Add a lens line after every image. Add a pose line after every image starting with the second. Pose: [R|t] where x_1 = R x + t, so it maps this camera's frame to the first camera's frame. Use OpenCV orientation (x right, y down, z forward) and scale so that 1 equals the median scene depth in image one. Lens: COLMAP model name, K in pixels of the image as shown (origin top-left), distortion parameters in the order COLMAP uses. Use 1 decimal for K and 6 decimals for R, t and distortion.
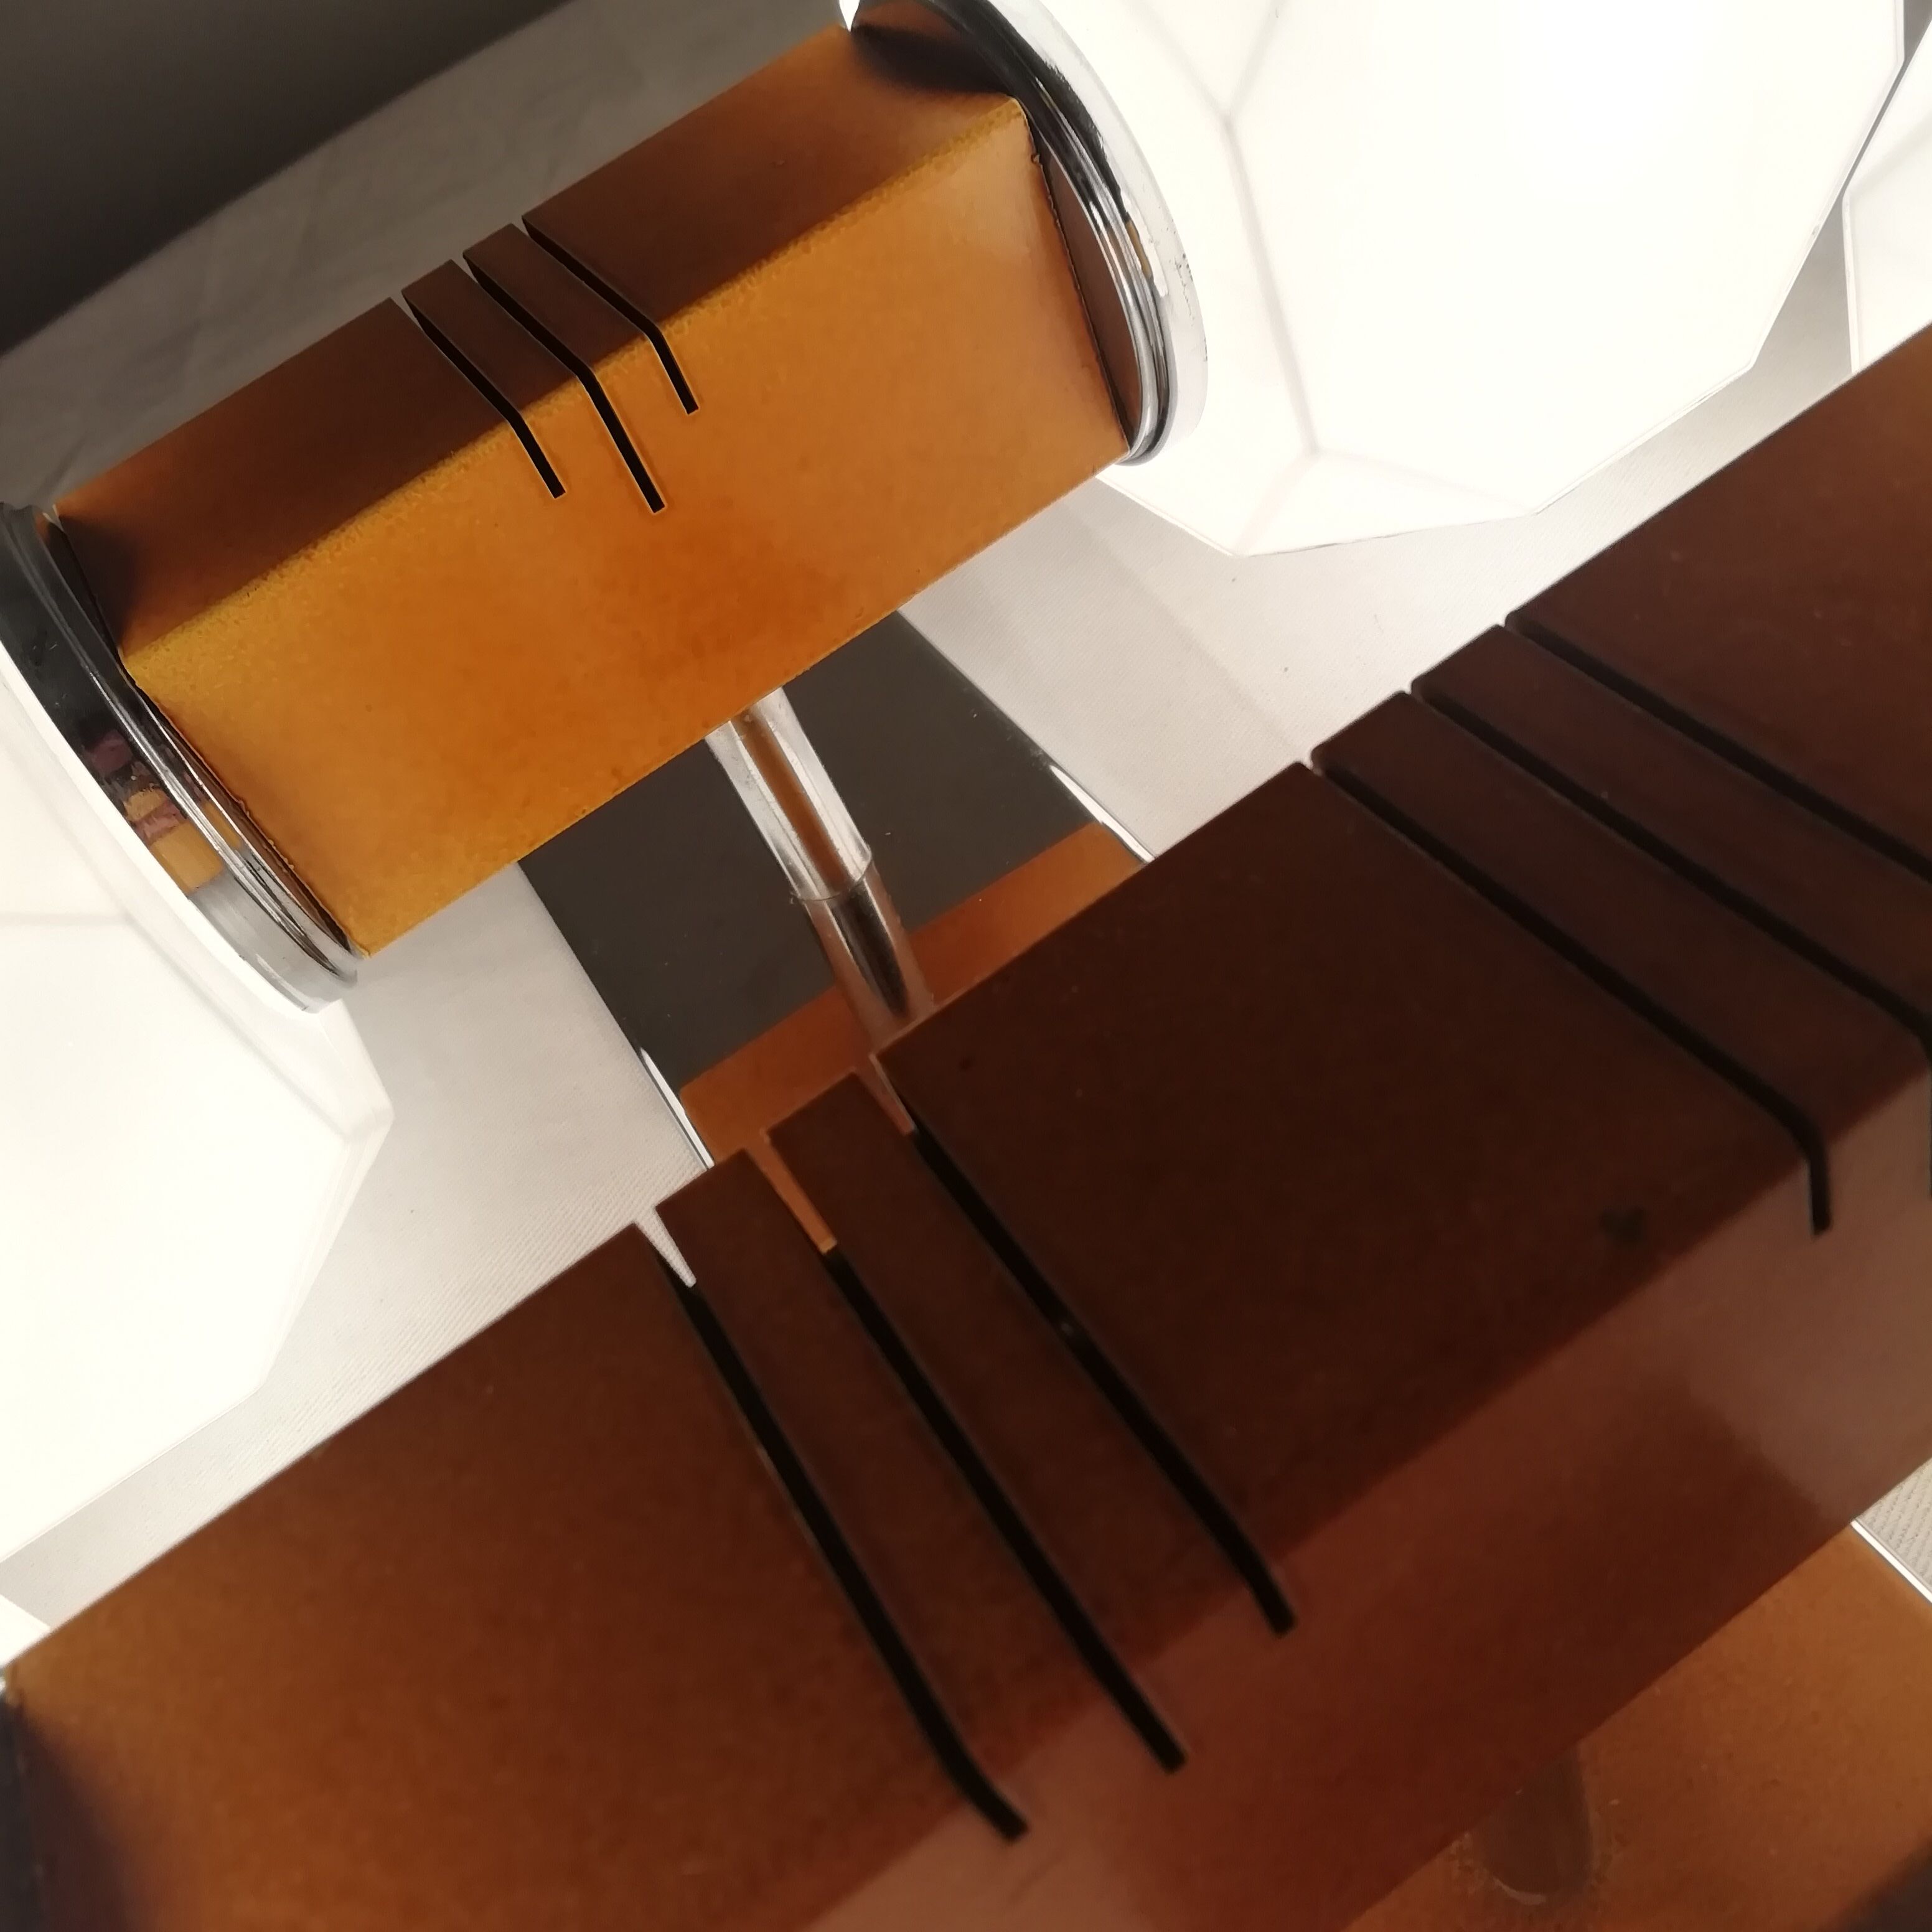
lens RADIAL K [[1994.4, 0, 943.2], [0, 1994.4, 966.8], [0, 0, 1]] dist [0.015254, -0.018930]
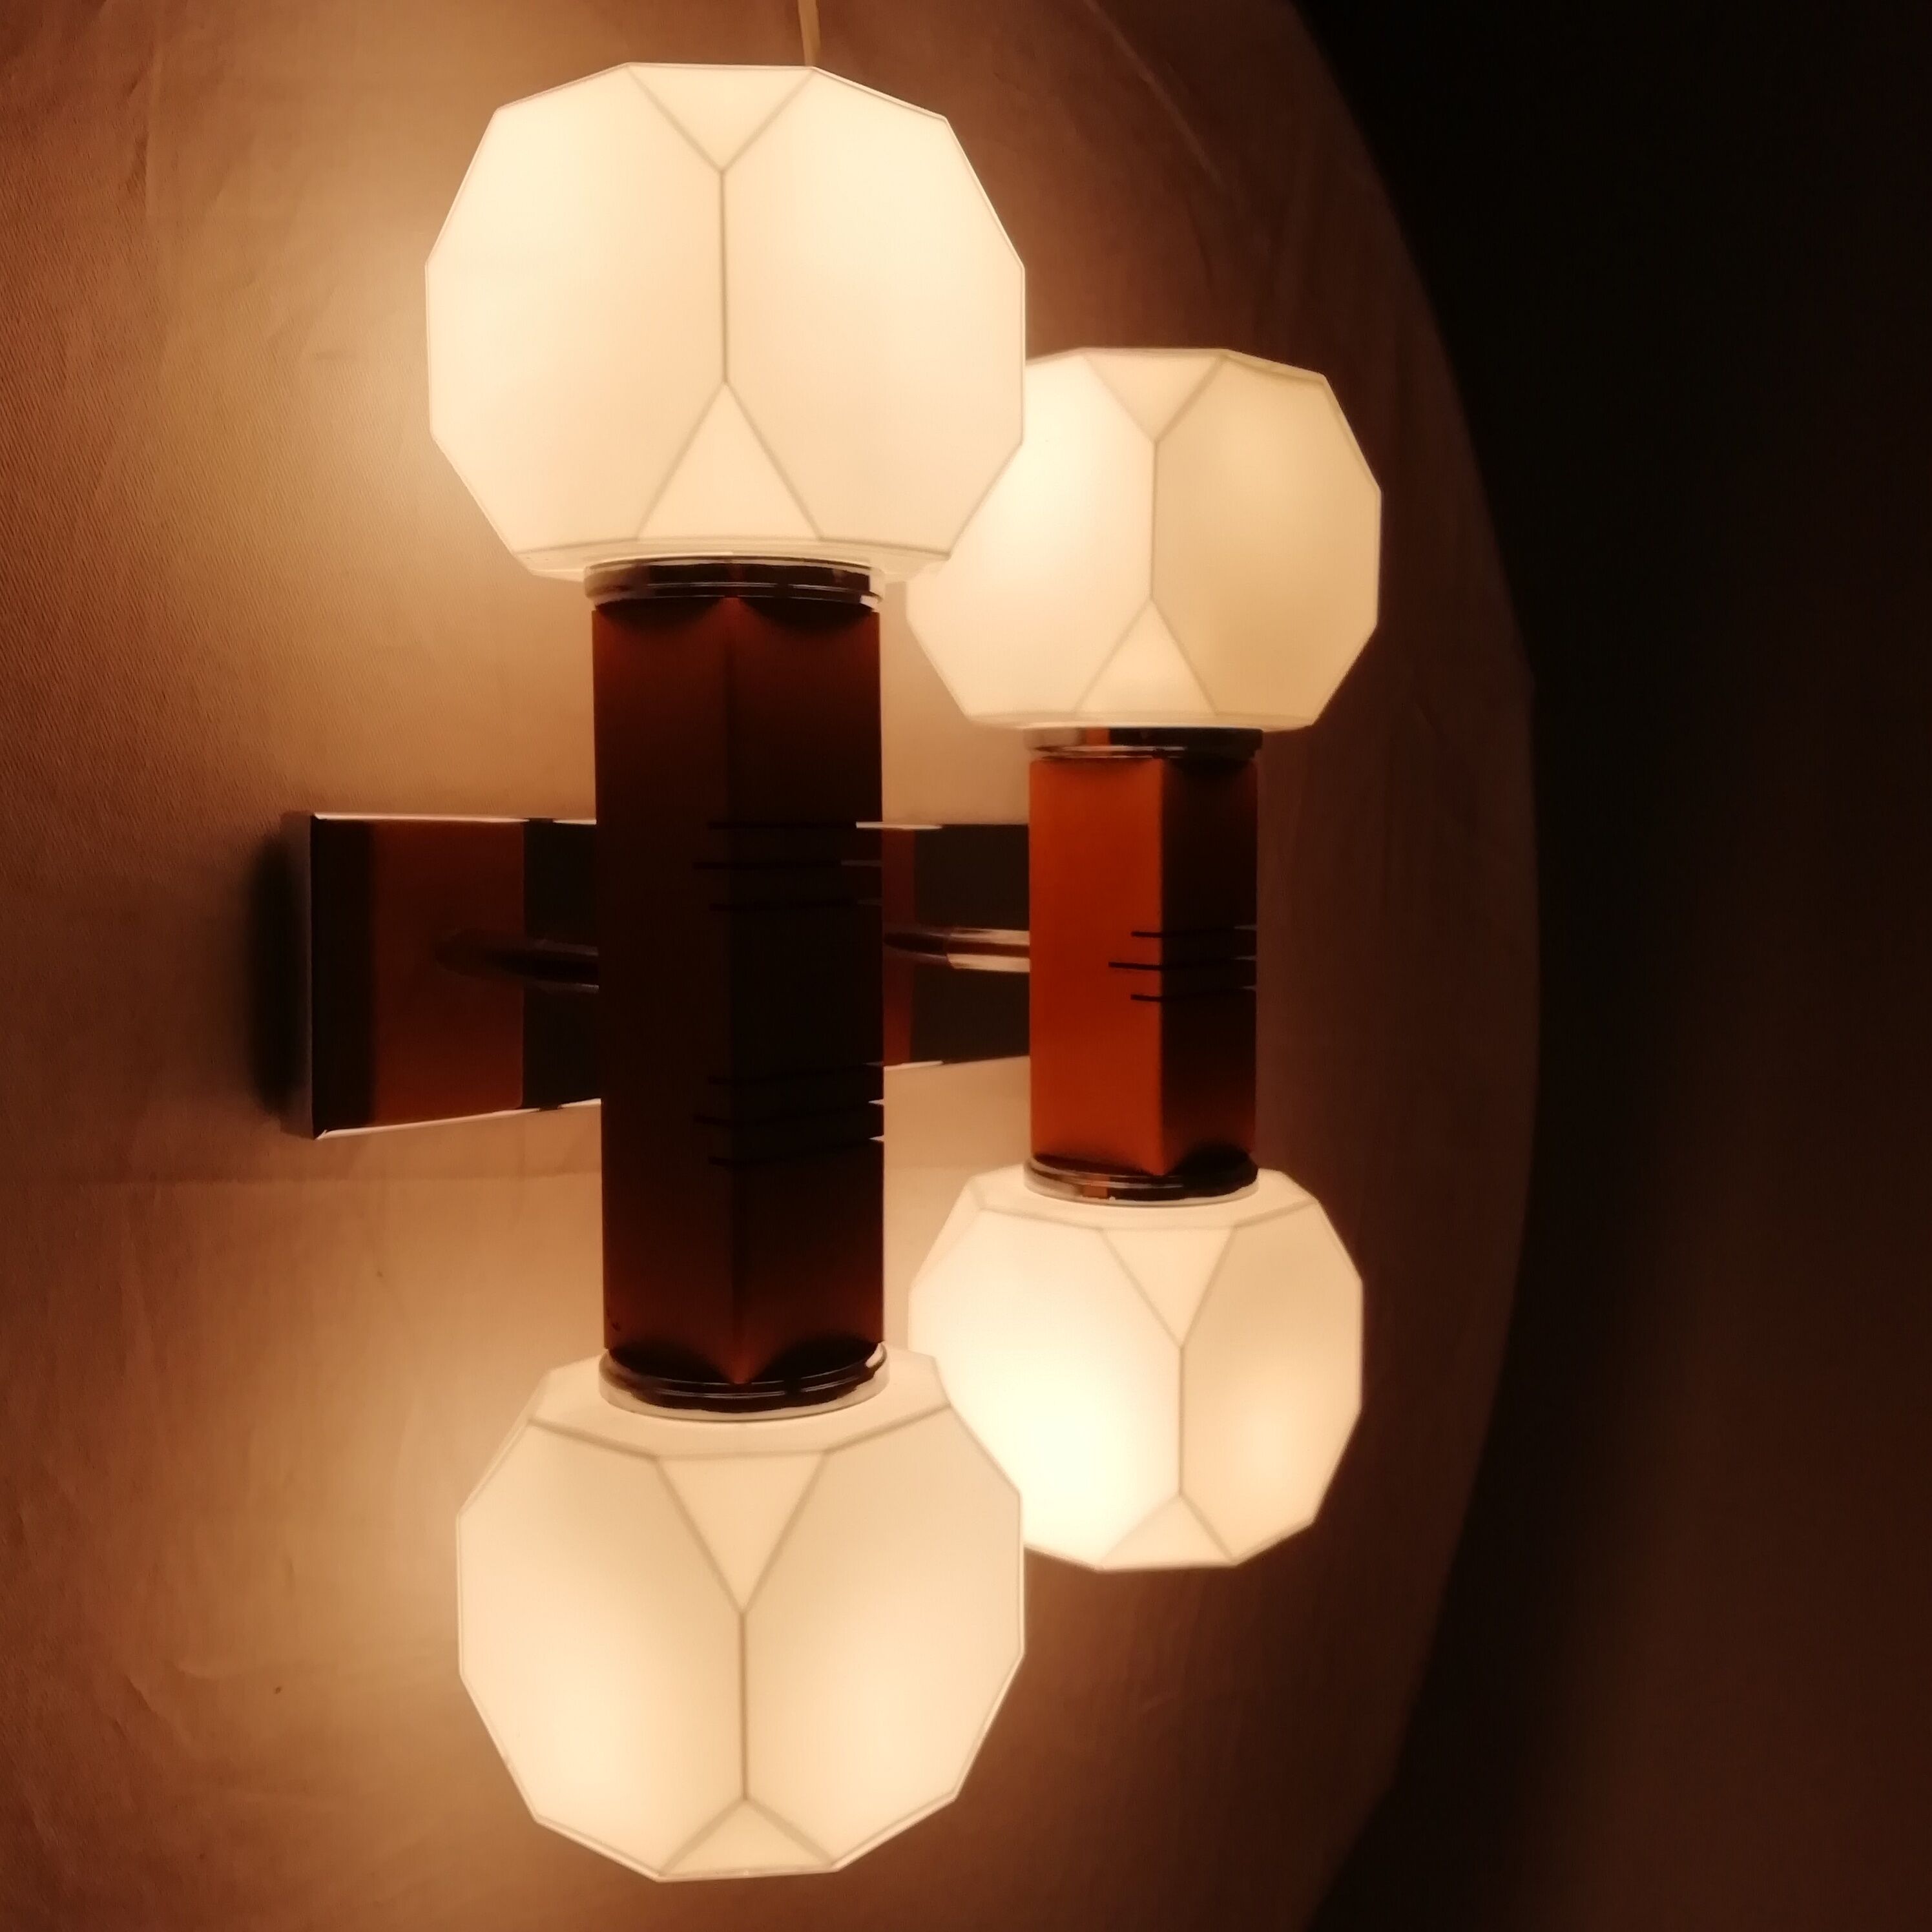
lens RADIAL K [[2066.0, 0, 966.0], [0, 2066.0, 966.0], [0, 0, 1]] dist [-0.012893, 0.030575]
pose [[-0.567051, 0.822050, -0.051831, 0.085663], [-0.823411, -0.567357, 0.010031, -0.095141], [-0.021161, 0.048367, 0.998605, -1.417624]]
